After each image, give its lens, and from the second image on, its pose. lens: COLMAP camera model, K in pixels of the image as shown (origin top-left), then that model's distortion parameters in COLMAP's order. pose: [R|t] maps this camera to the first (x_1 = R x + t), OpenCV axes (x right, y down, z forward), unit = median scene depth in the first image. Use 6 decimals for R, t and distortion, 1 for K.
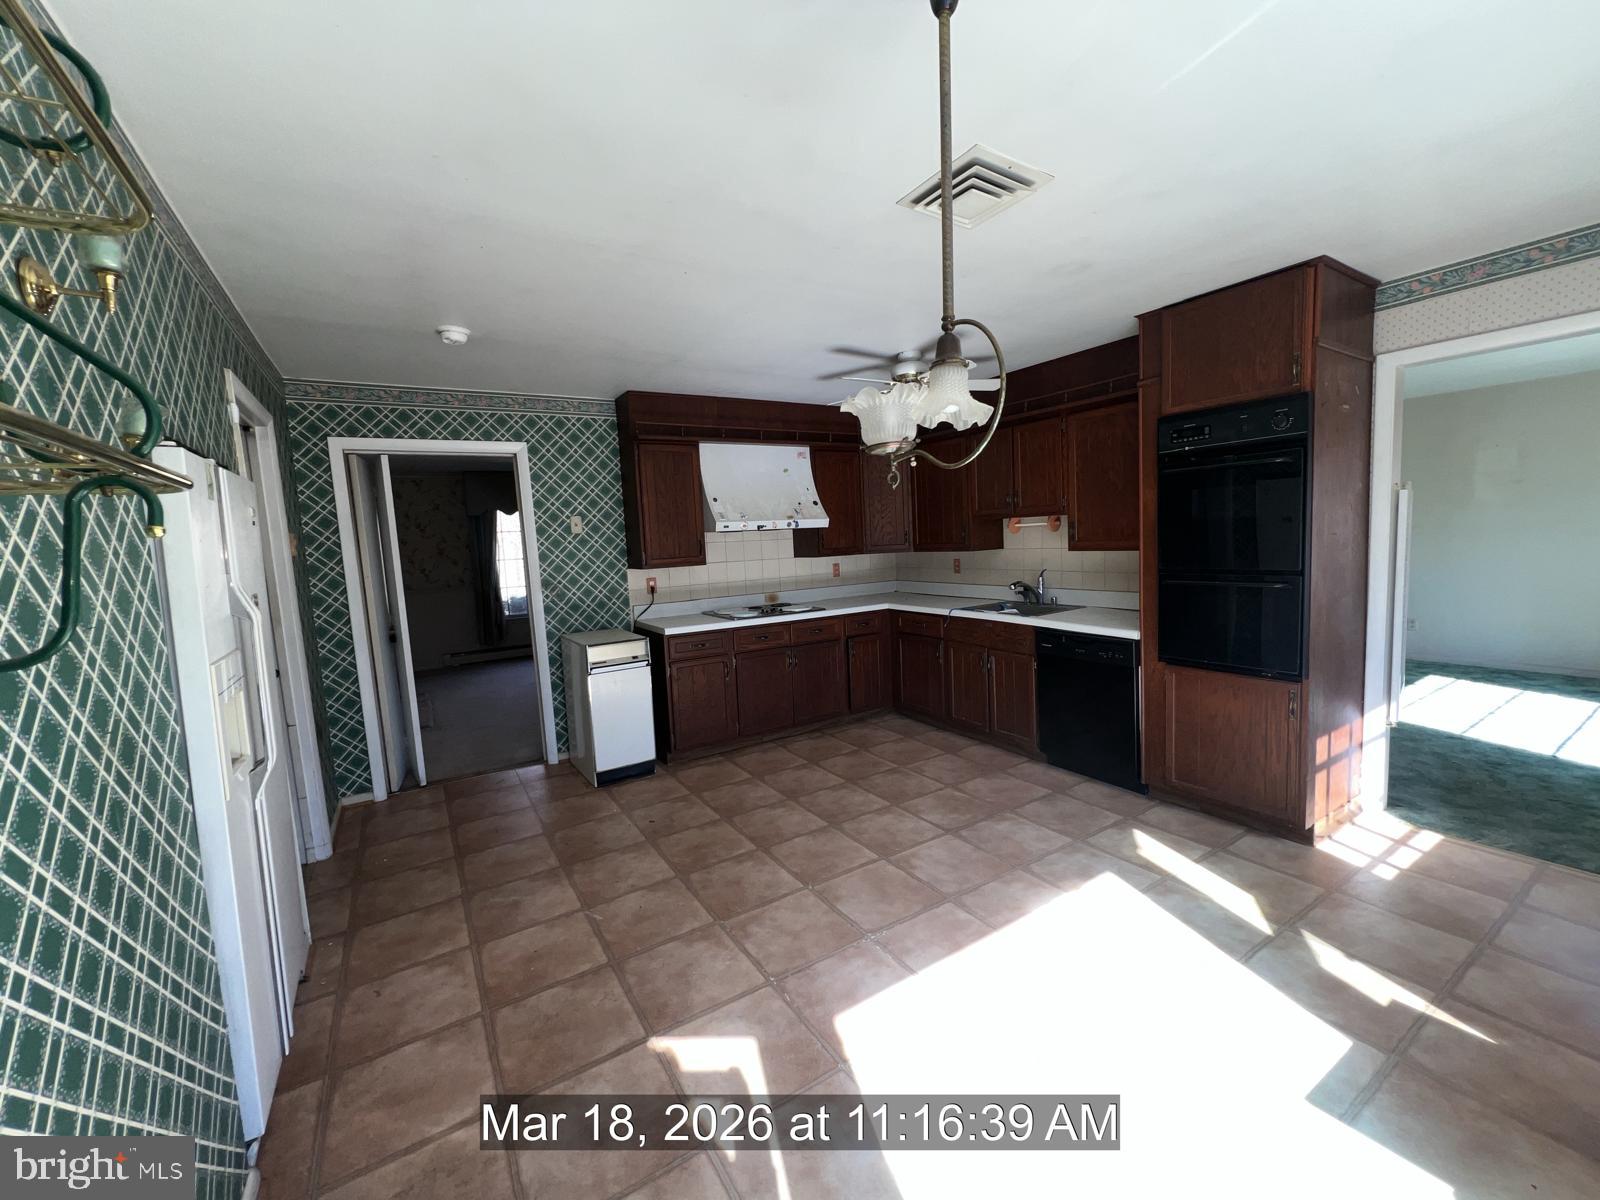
lens RADIAL K [[640.5, 0, 795.2], [0, 640.5, 593.4], [0, 0, 1]] dist [-0.001877, -0.000184]
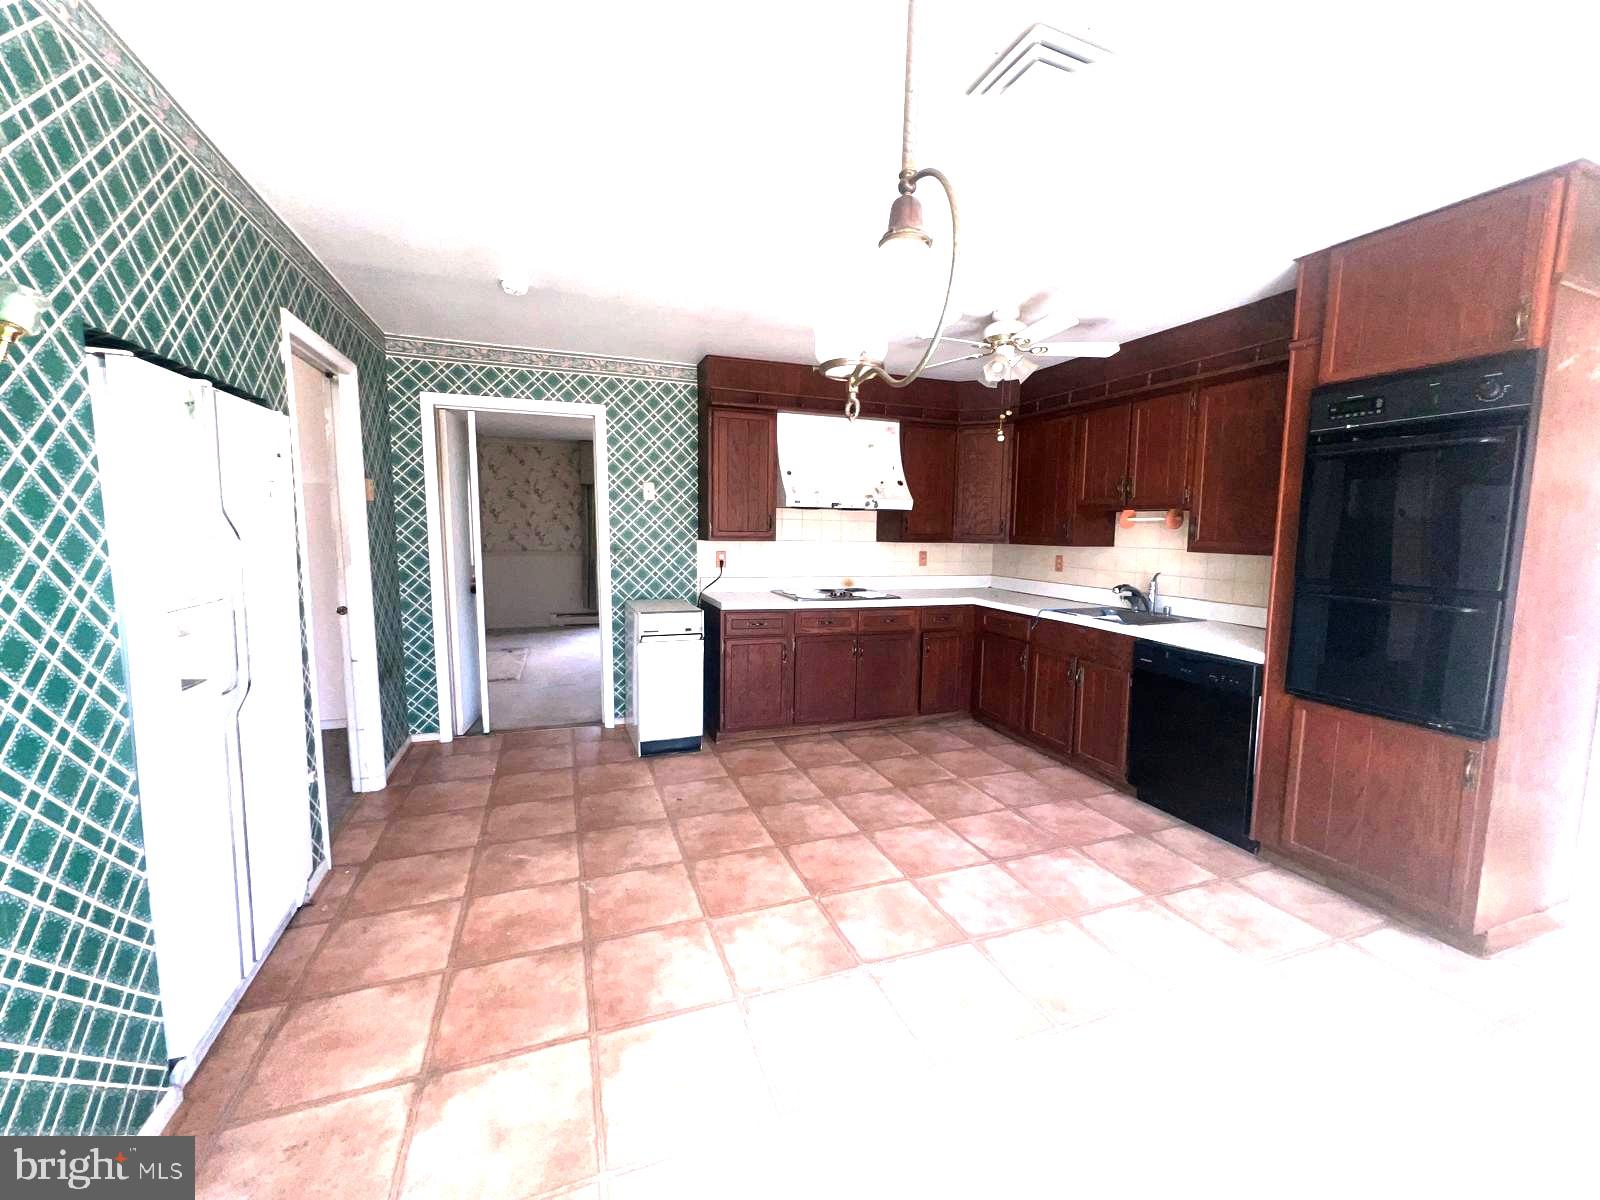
lens RADIAL K [[640.5, 0, 795.2], [0, 640.5, 593.4], [0, 0, 1]] dist [-0.001877, -0.000184]
pose [[0.978408, 0.083526, -0.189056, 0.088476], [-0.080668, 0.996481, 0.022775, 0.010482], [0.190293, -0.007032, 0.981702, 0.079272]]
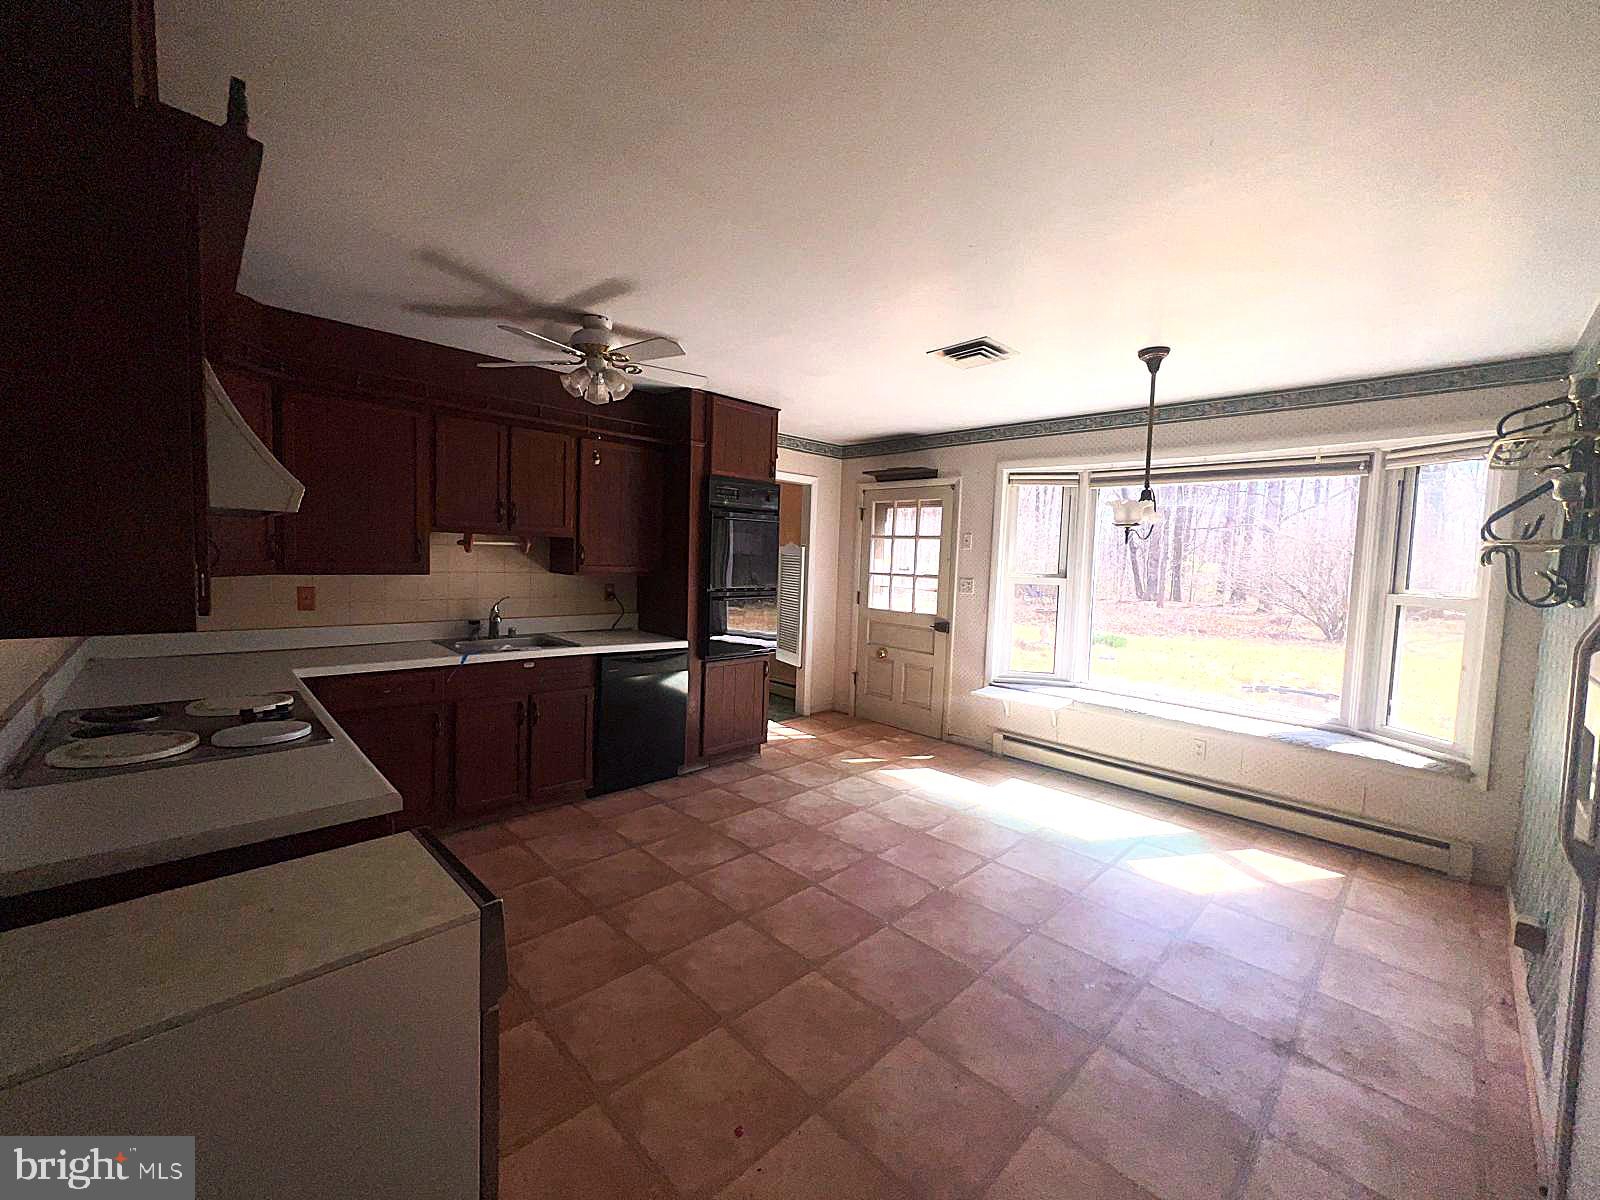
lens RADIAL K [[628.9, 0, 789.2], [0, 628.9, 598.2], [0, 0, 1]] dist [-0.000165, 0.000015]
pose [[-0.206033, -0.024287, 0.978244, -0.598759], [0.058207, 0.997618, 0.037027, -0.051707], [-0.976812, 0.064570, -0.204128, 0.903382]]
